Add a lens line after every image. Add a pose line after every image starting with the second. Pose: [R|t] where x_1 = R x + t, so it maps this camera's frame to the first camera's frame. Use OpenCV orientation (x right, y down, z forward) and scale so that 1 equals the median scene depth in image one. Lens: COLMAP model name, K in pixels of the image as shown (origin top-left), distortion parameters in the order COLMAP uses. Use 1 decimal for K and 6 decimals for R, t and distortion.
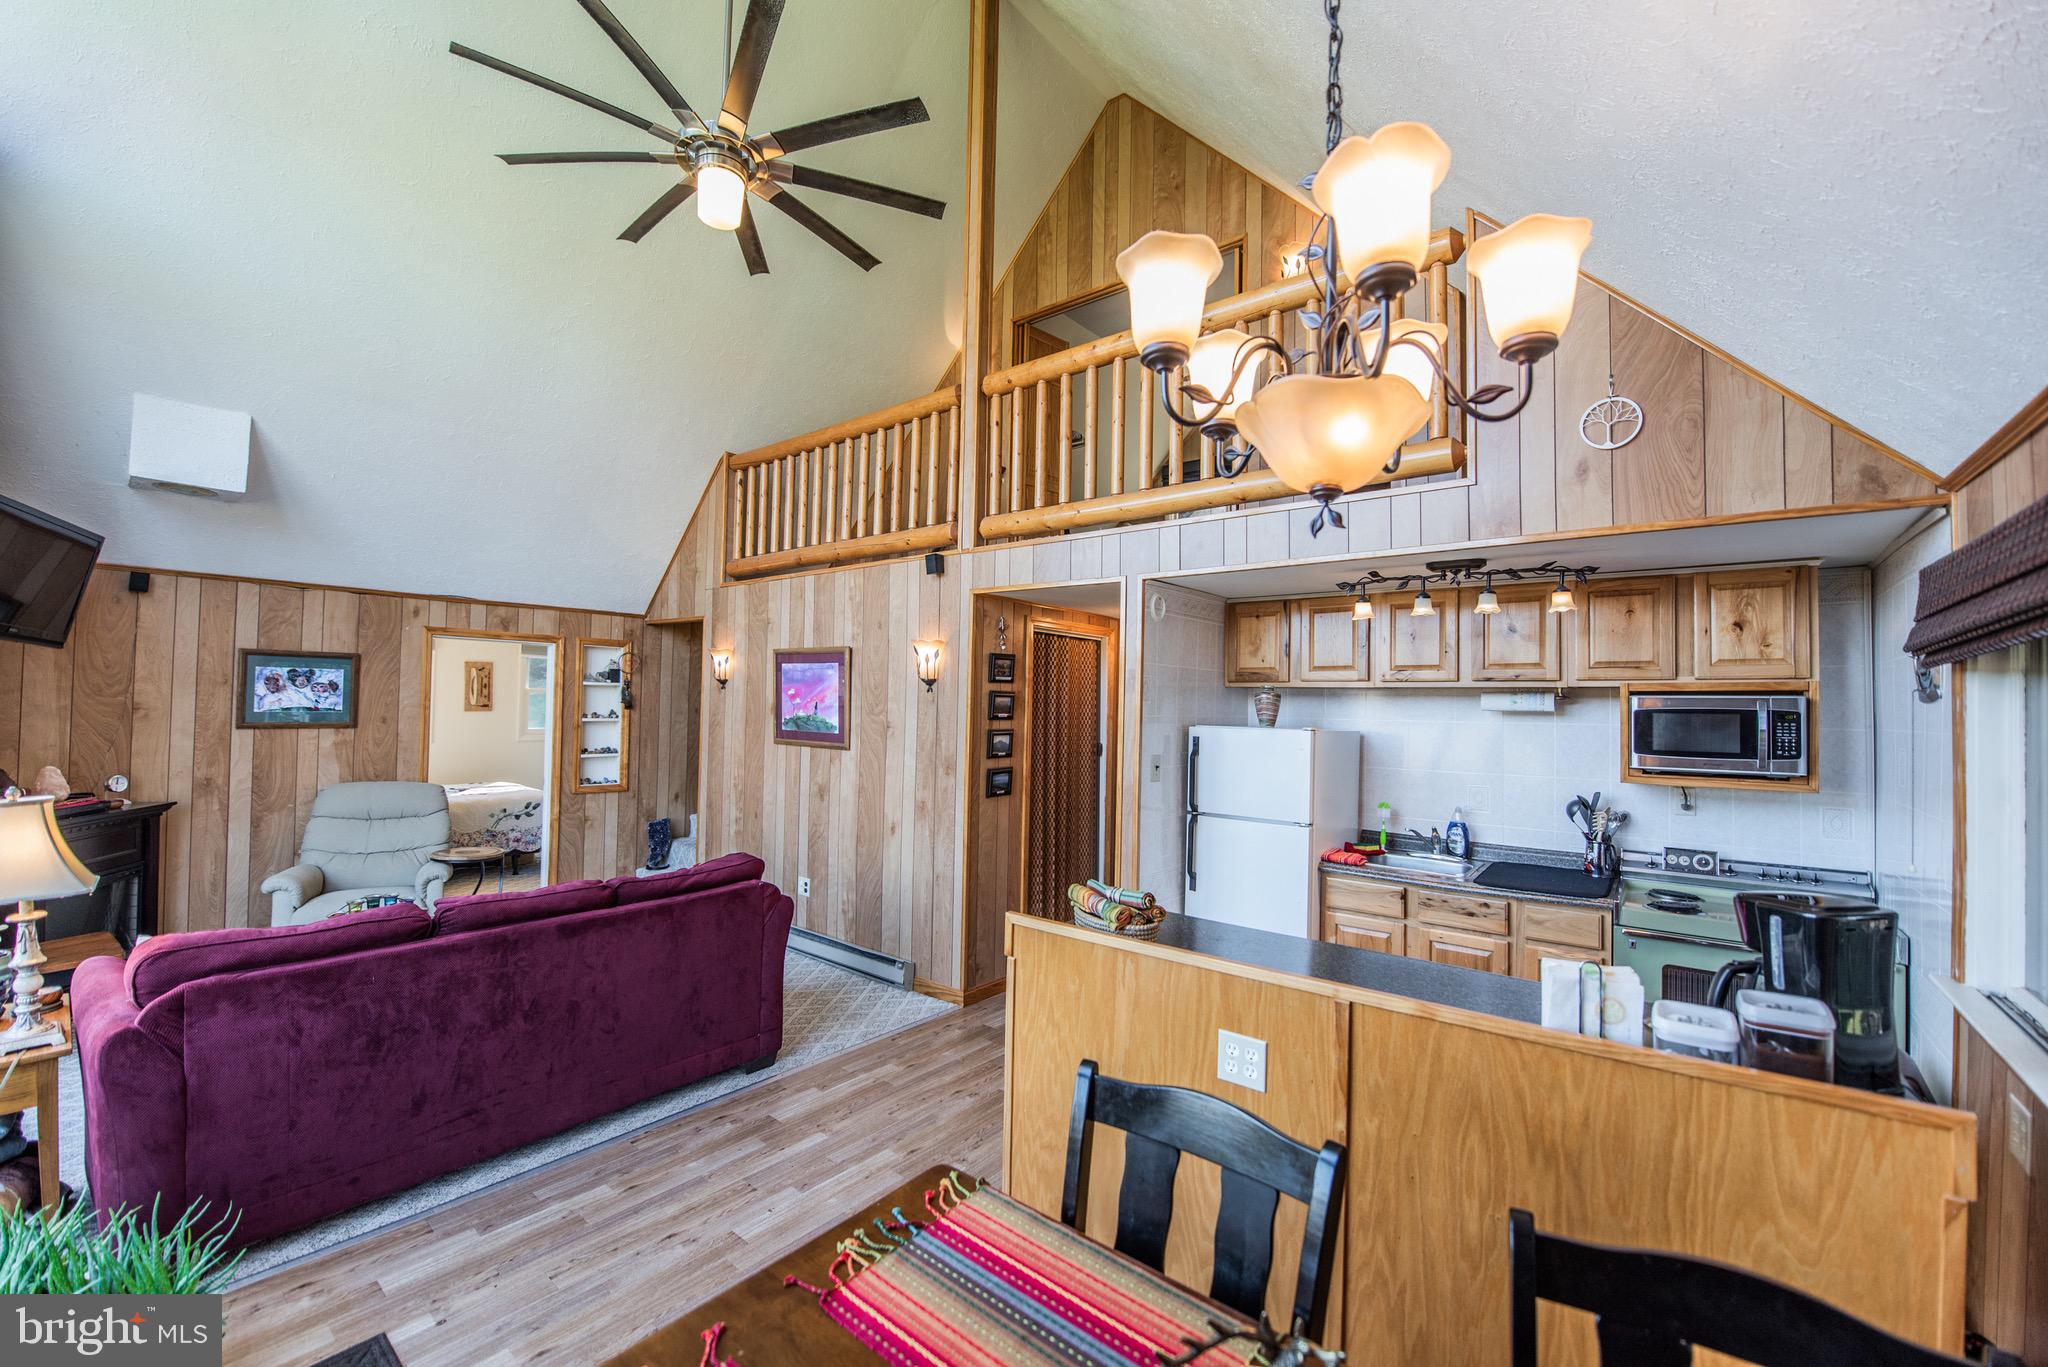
lens RADIAL K [[814.7, 0, 1019.2], [0, 814.7, 682.8], [0, 0, 1]] dist [-0.016346, -0.002050]
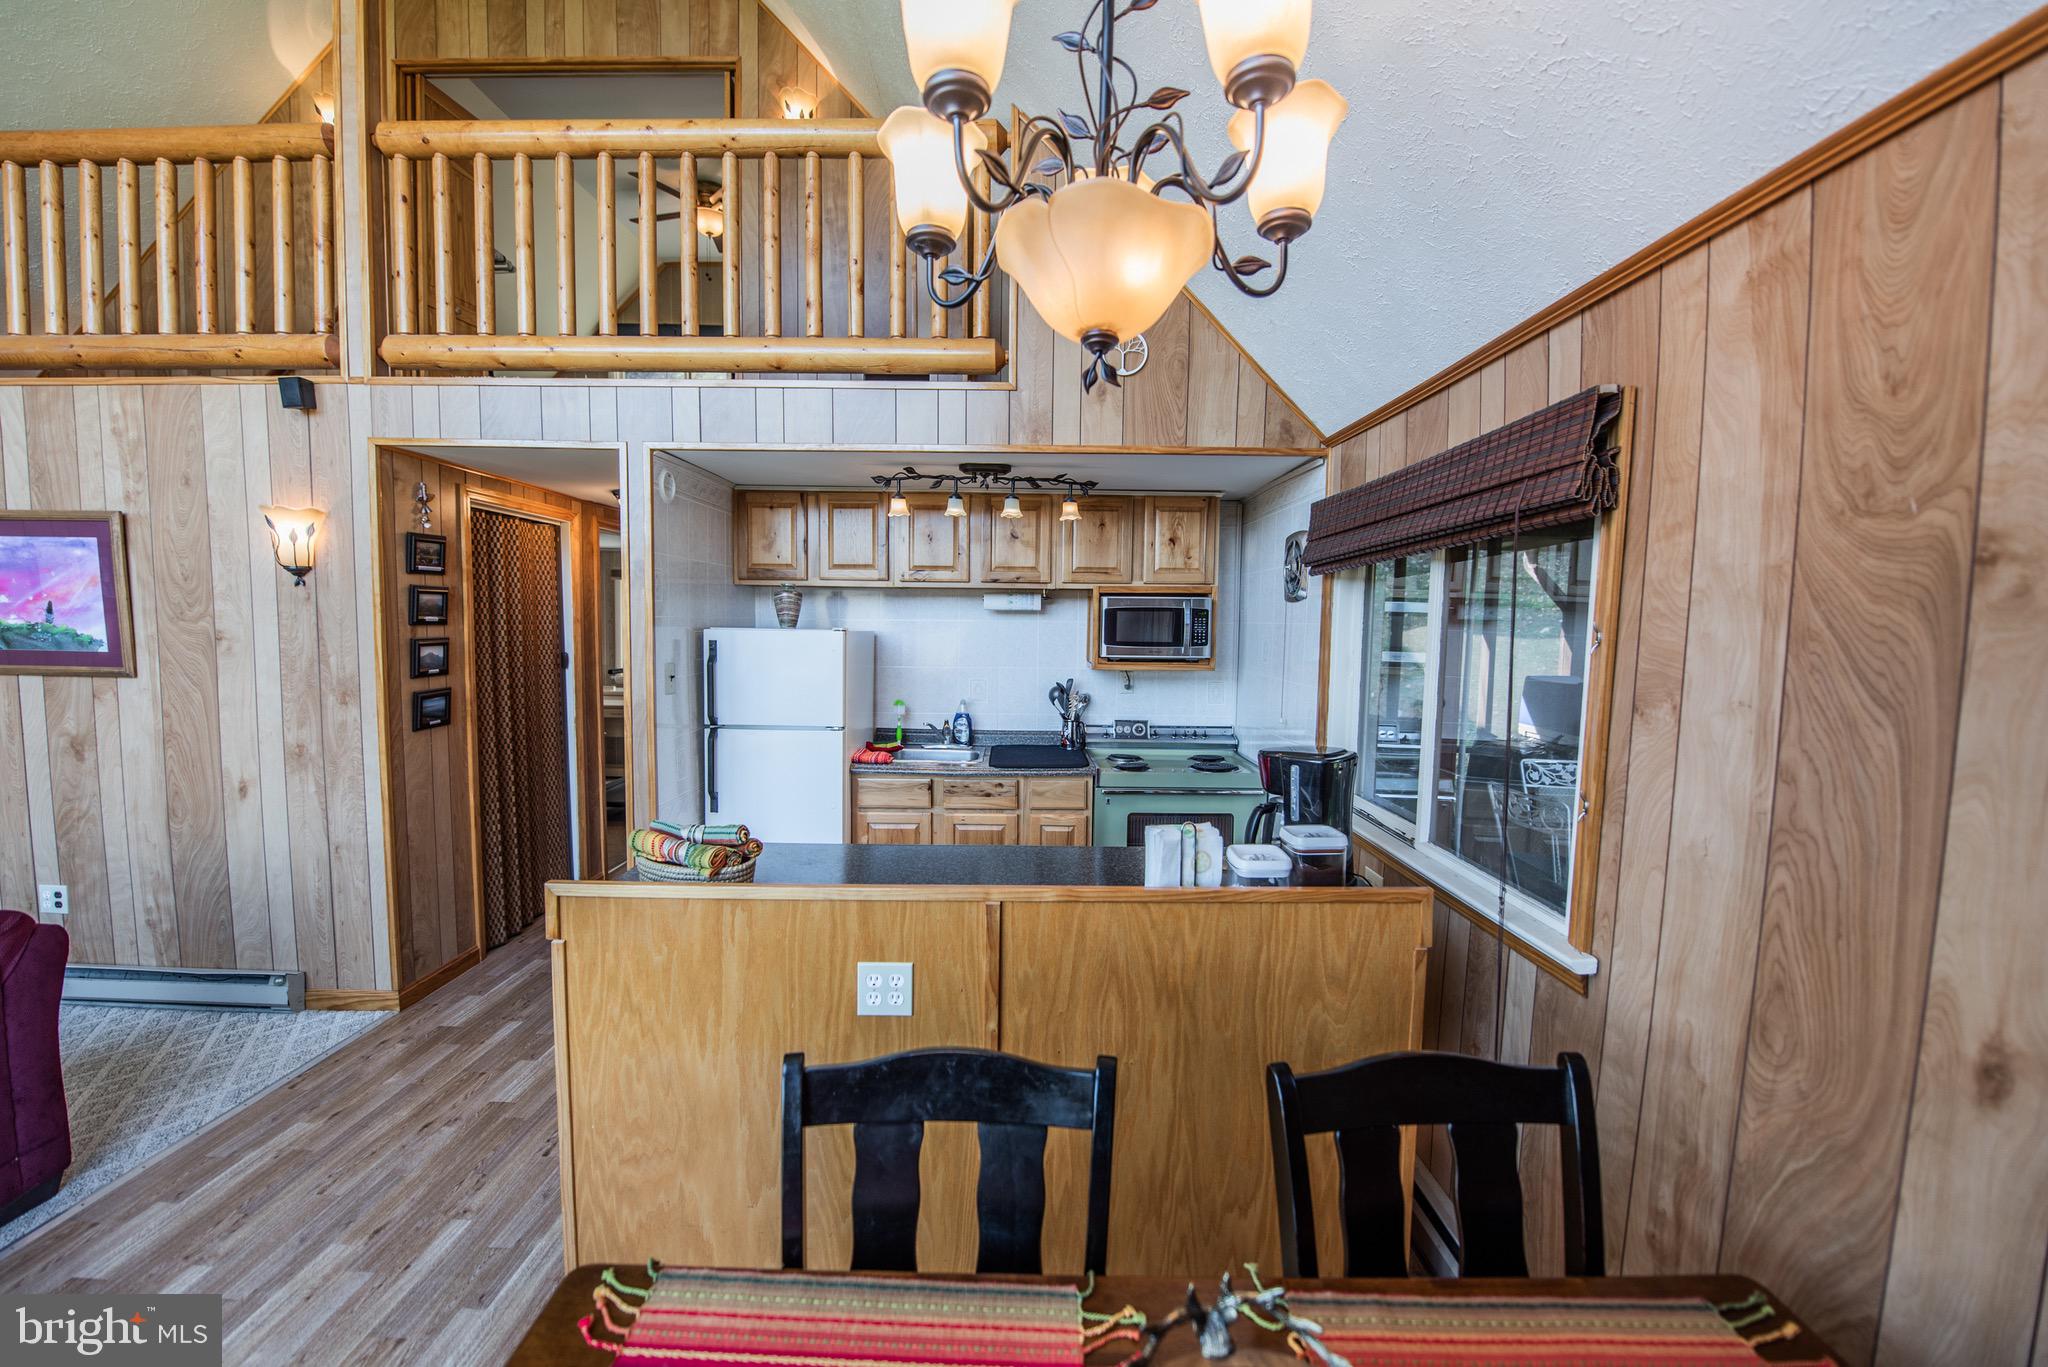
lens RADIAL K [[814.7, 0, 1019.2], [0, 814.7, 682.8], [0, 0, 1]] dist [-0.016346, -0.002050]
pose [[0.778295, -0.056992, 0.625306, -0.086476], [-0.015958, 0.993755, 0.110435, 0.010731], [-0.627695, -0.095930, 0.772526, 0.125577]]
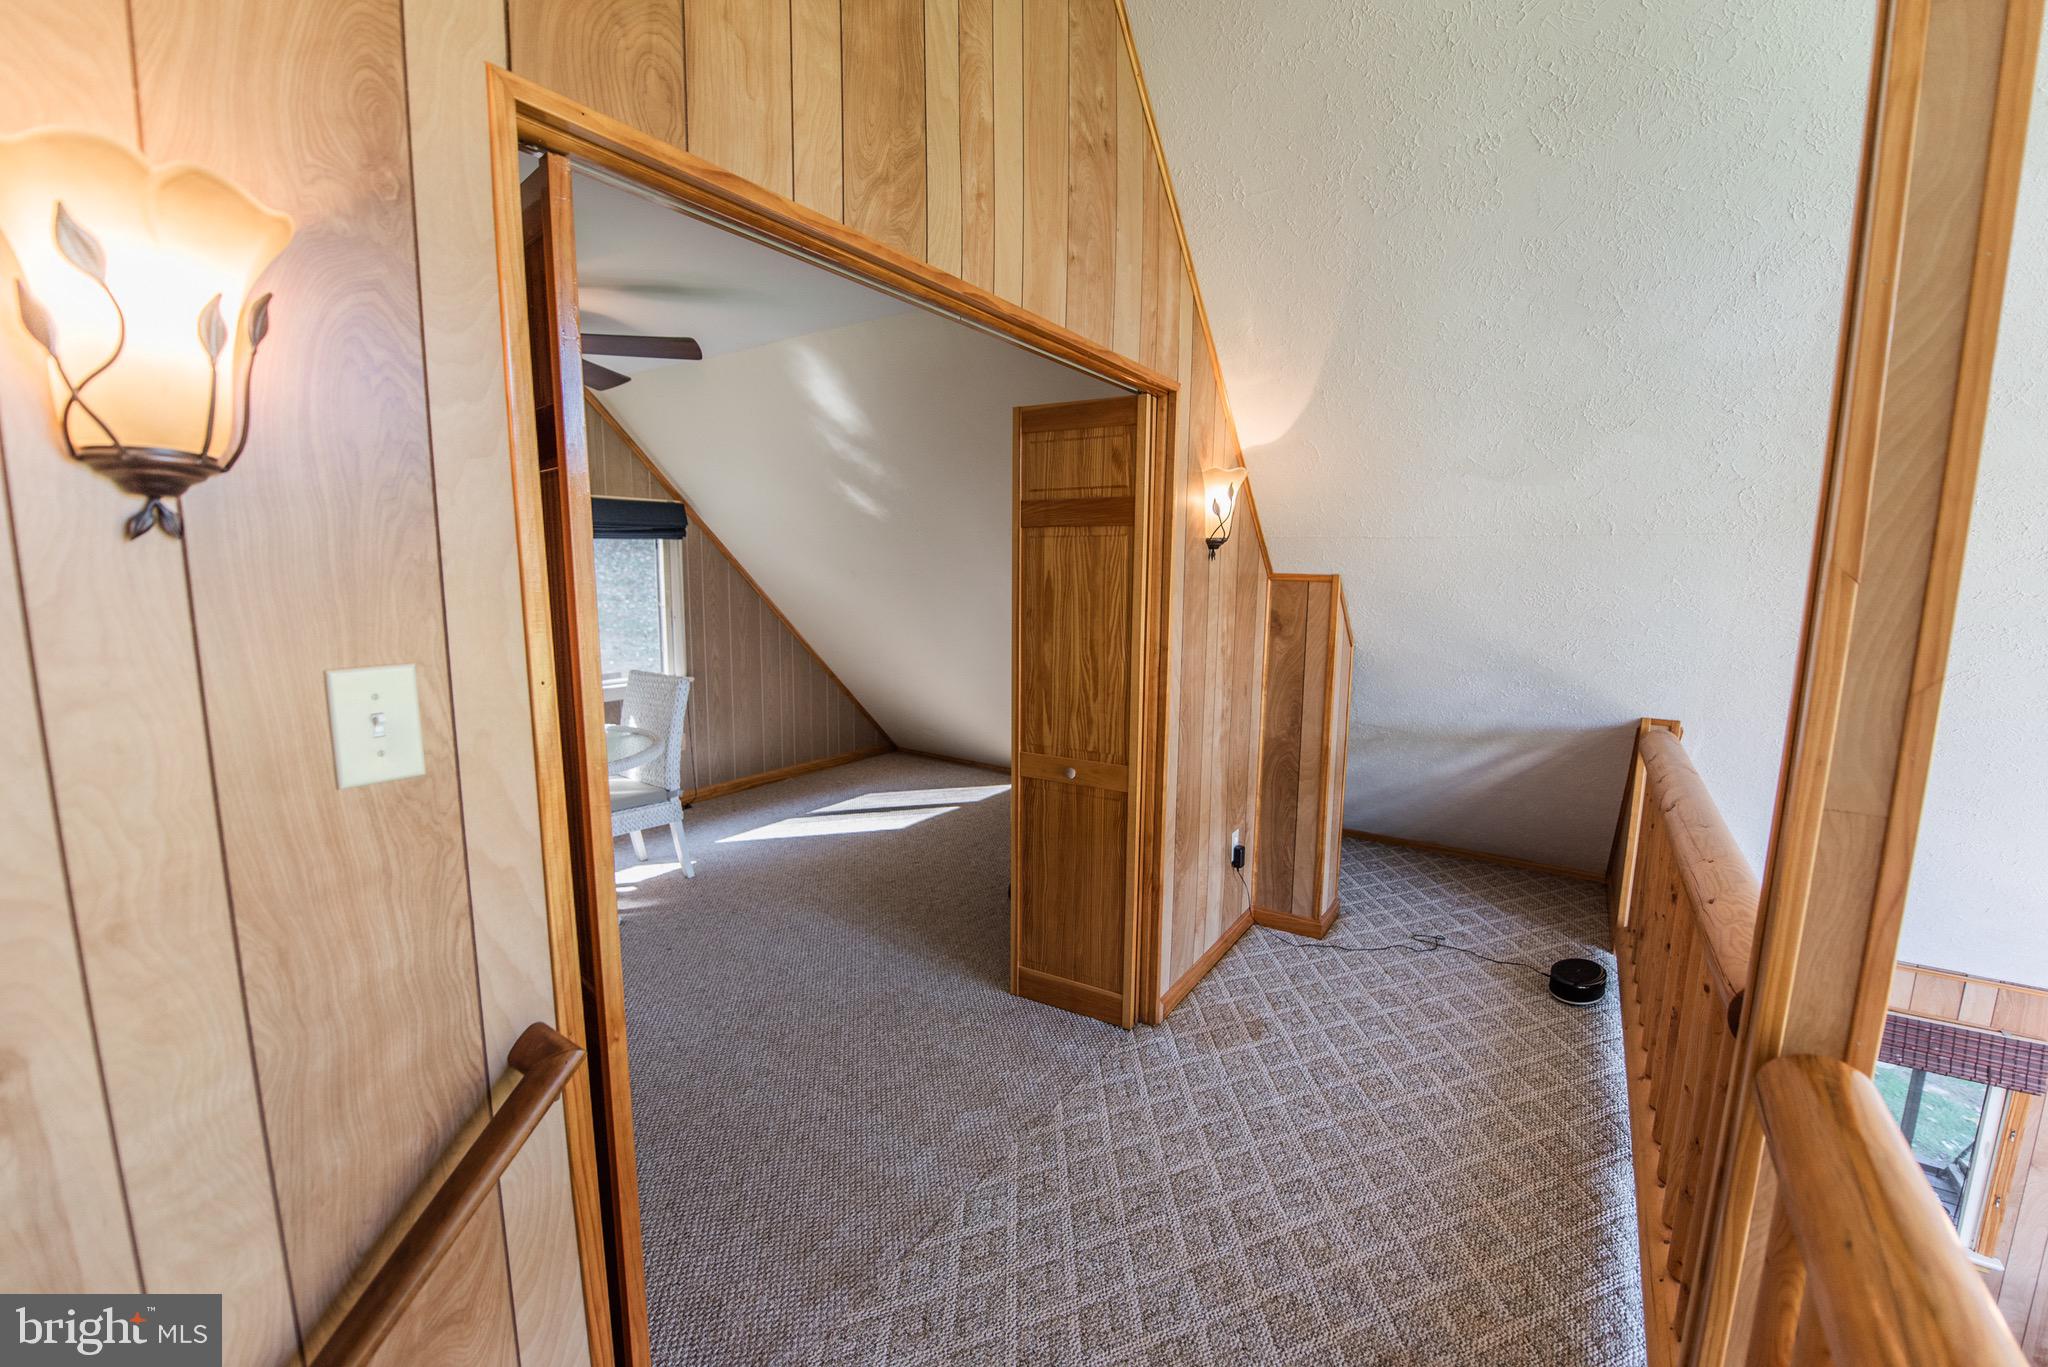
lens RADIAL K [[814.7, 0, 1019.2], [0, 814.7, 682.8], [0, 0, 1]] dist [-0.016346, -0.002050]
pose [[-0.096494, -0.167942, 0.981063, -0.310403], [-0.036028, 0.985606, 0.165176, -0.641792], [-0.994681, -0.019408, -0.101156, 1.610620]]
